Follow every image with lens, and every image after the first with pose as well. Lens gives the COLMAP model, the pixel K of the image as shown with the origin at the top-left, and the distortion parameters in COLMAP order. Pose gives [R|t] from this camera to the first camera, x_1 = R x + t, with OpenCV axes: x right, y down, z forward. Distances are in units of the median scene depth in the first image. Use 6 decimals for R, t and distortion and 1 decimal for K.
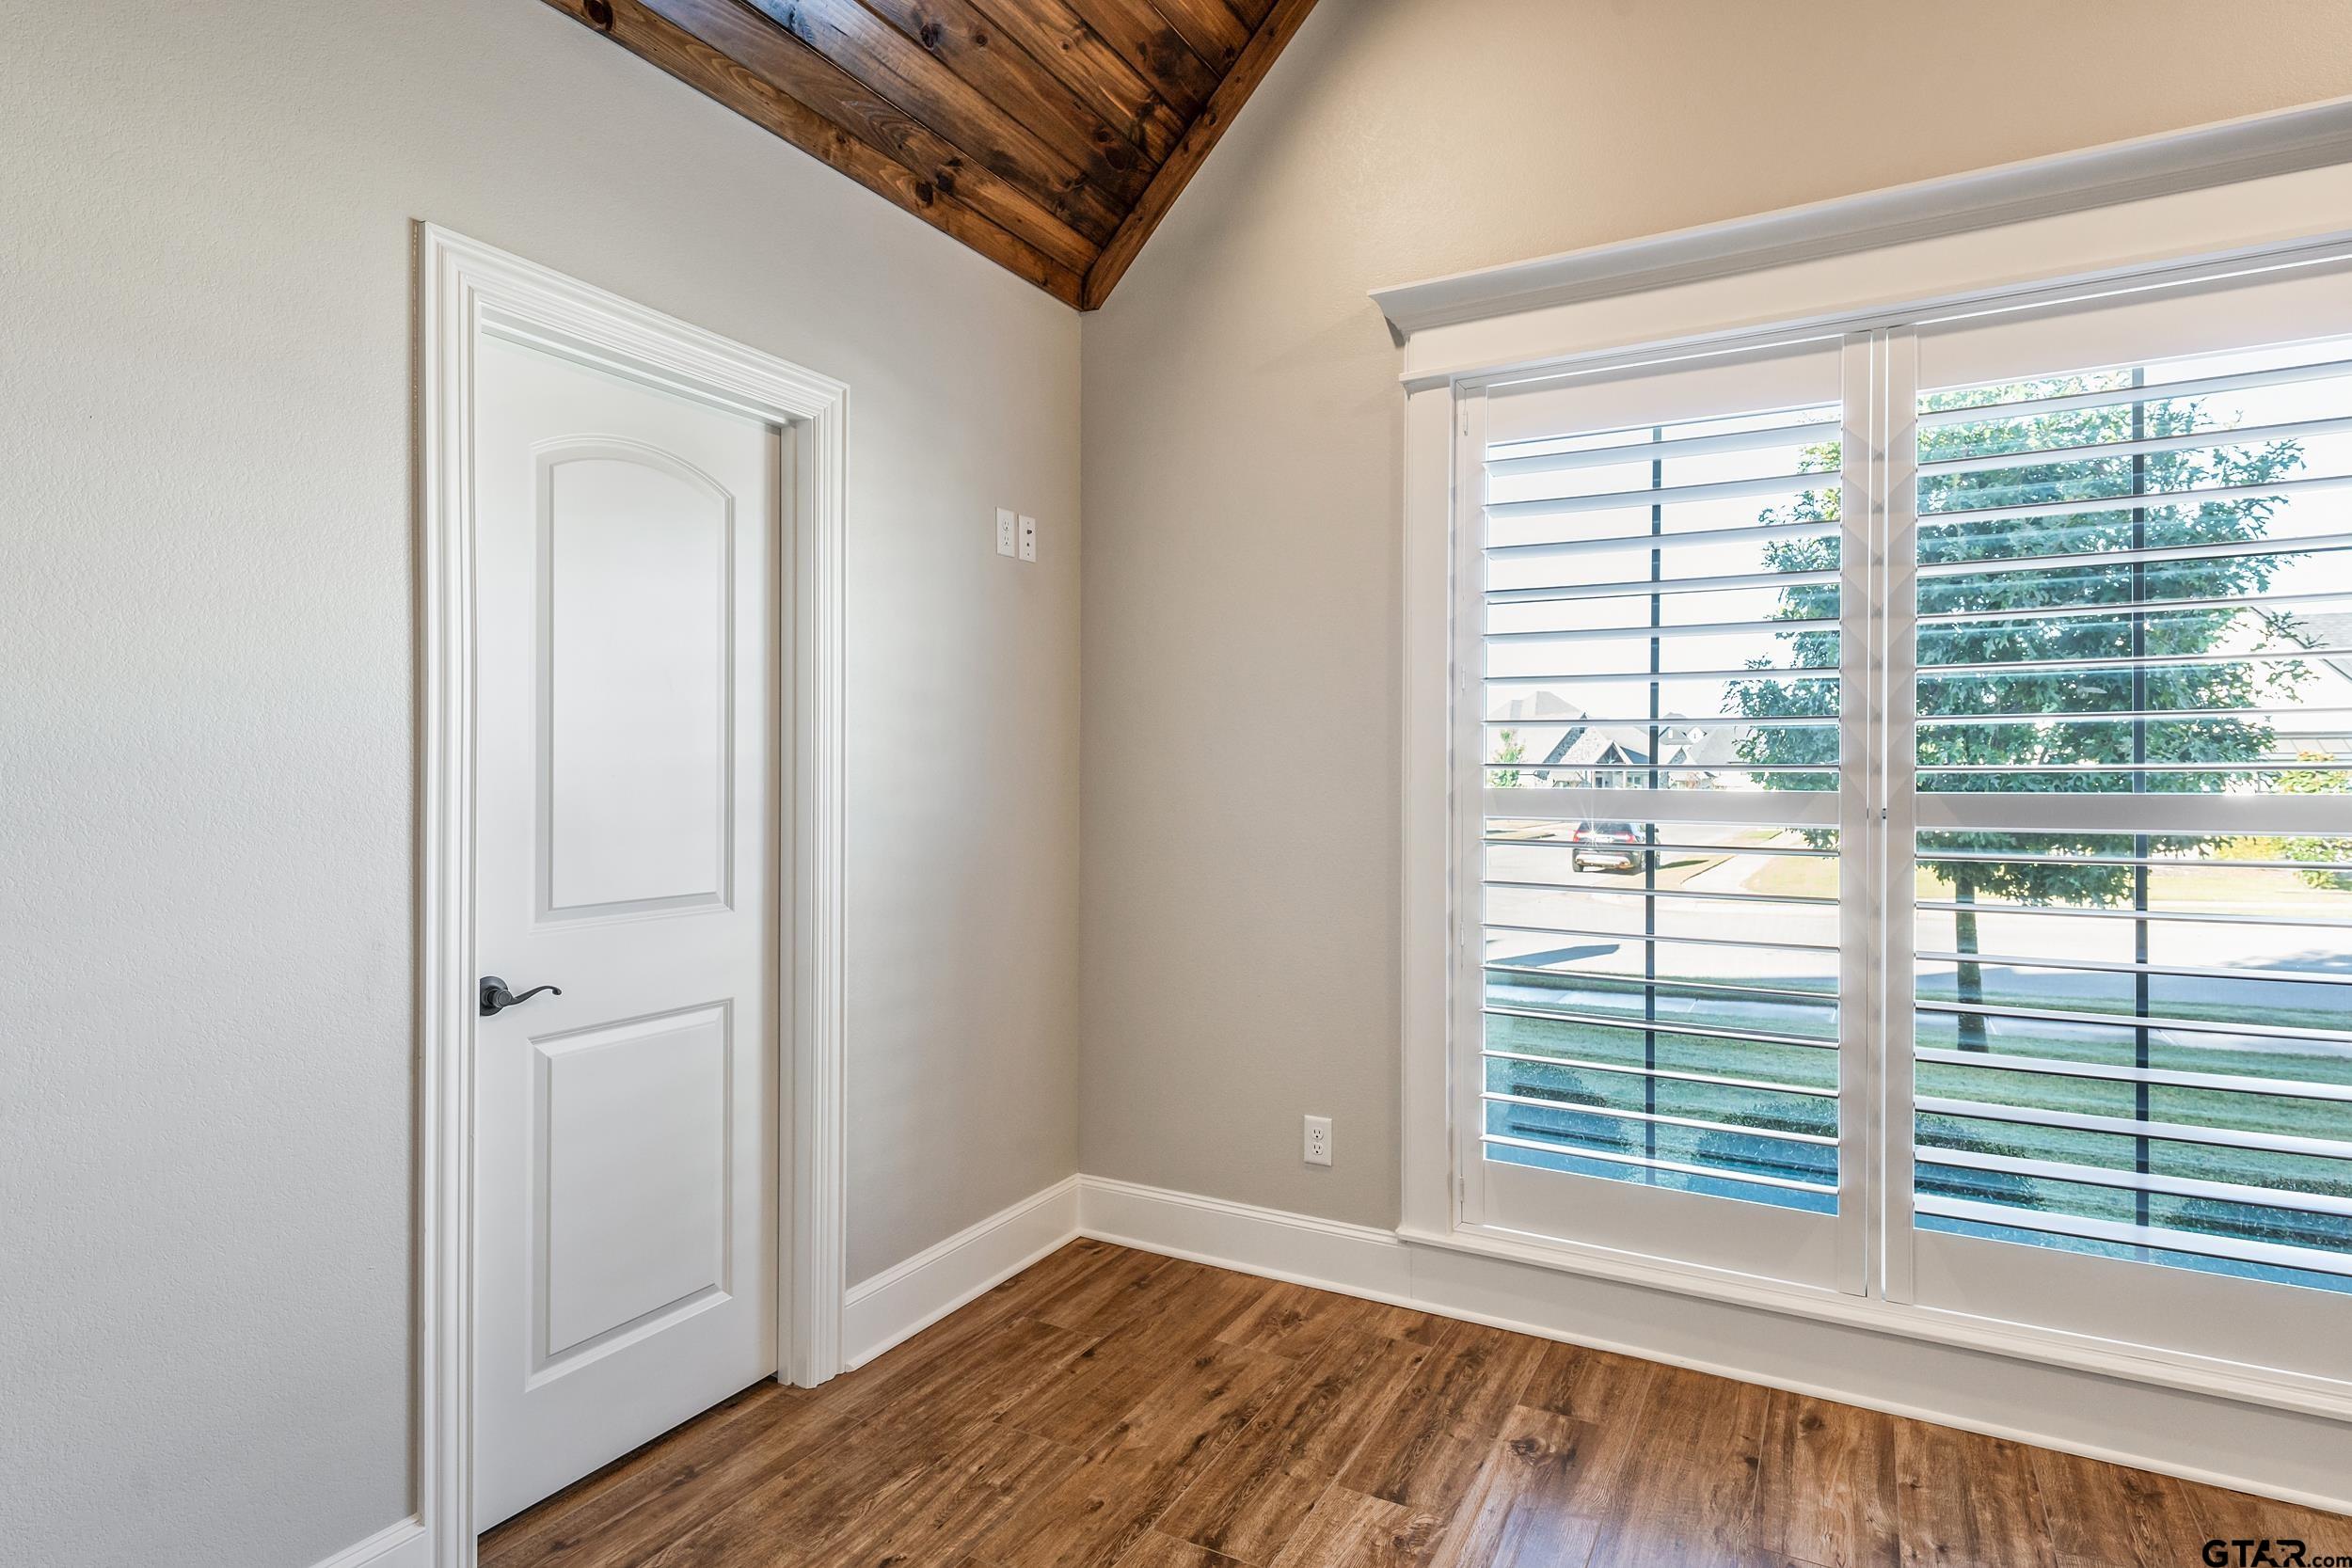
lens RADIAL K [[1238.0, 0, 1176.0], [0, 1238.0, 777.5], [0, 0, 1]] dist [0.007000, 0.000284]
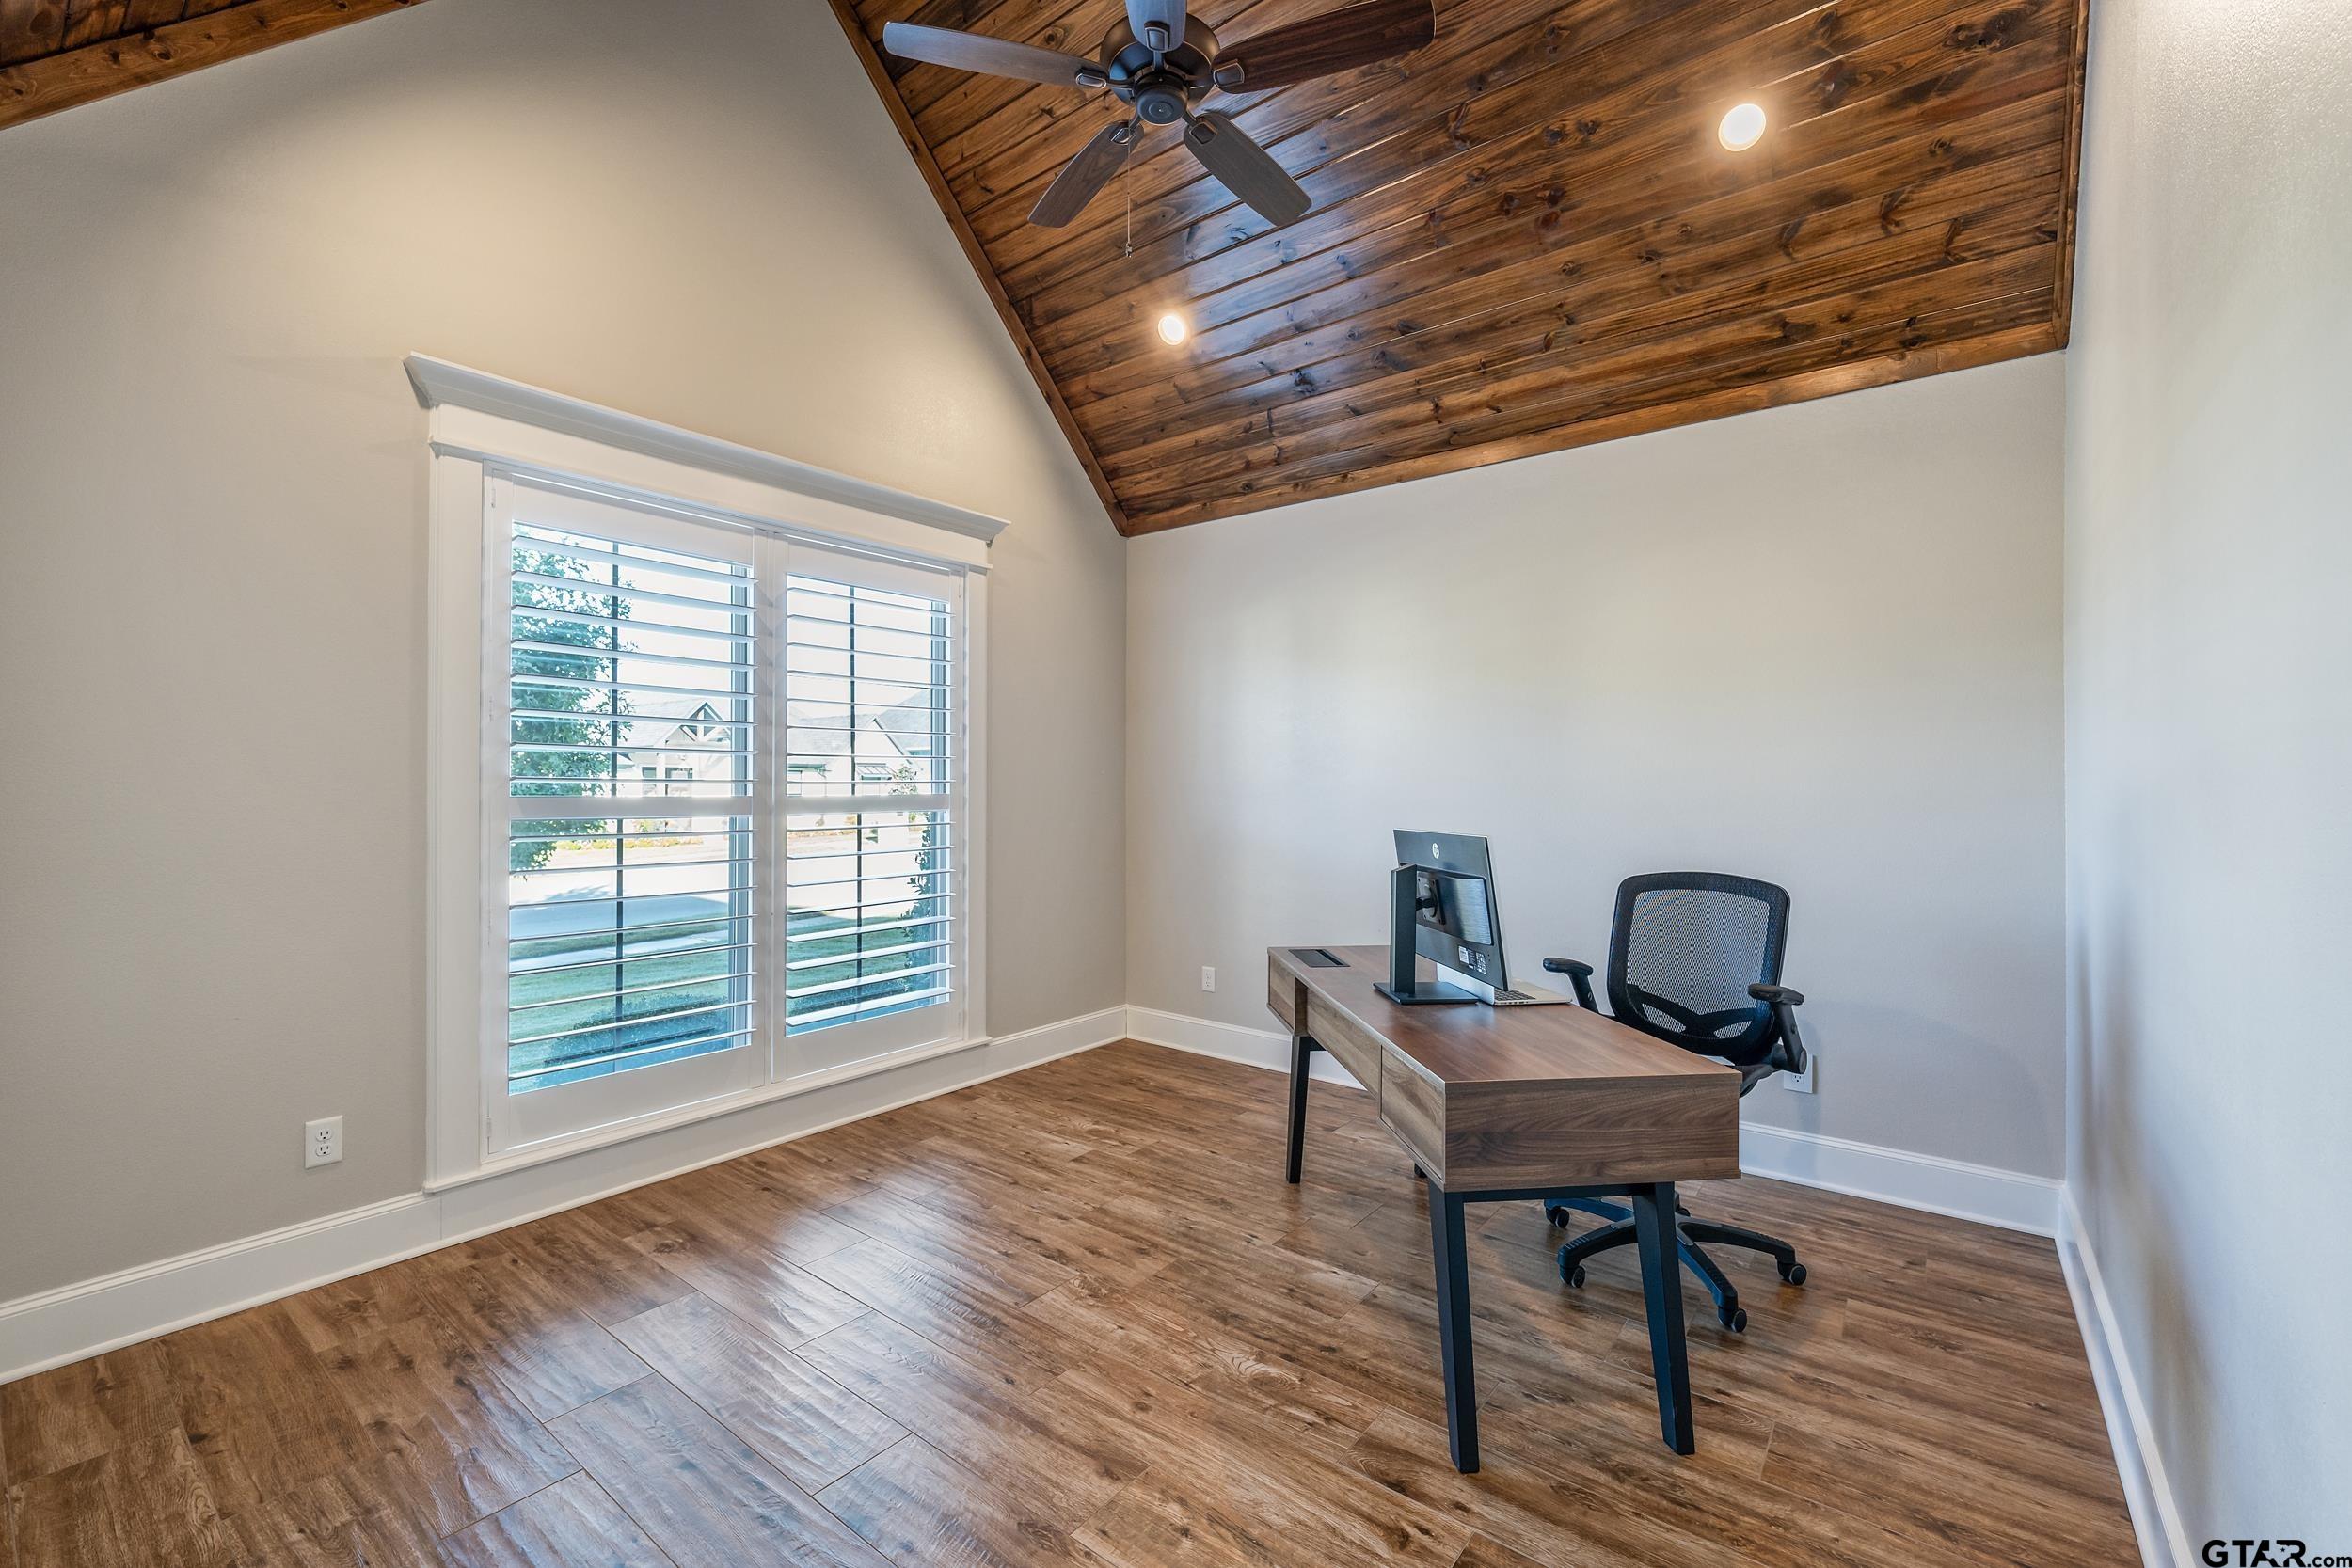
lens RADIAL K [[970.9, 0, 1178.7], [0, 970.9, 783.5], [0, 0, 1]] dist [-0.000054, 0.000082]
pose [[0.152480, 0.003698, 0.988300, -0.623546], [0.002195, 0.999989, -0.004080, 0.001290], [-0.988304, 0.002792, 0.152471, 0.192239]]
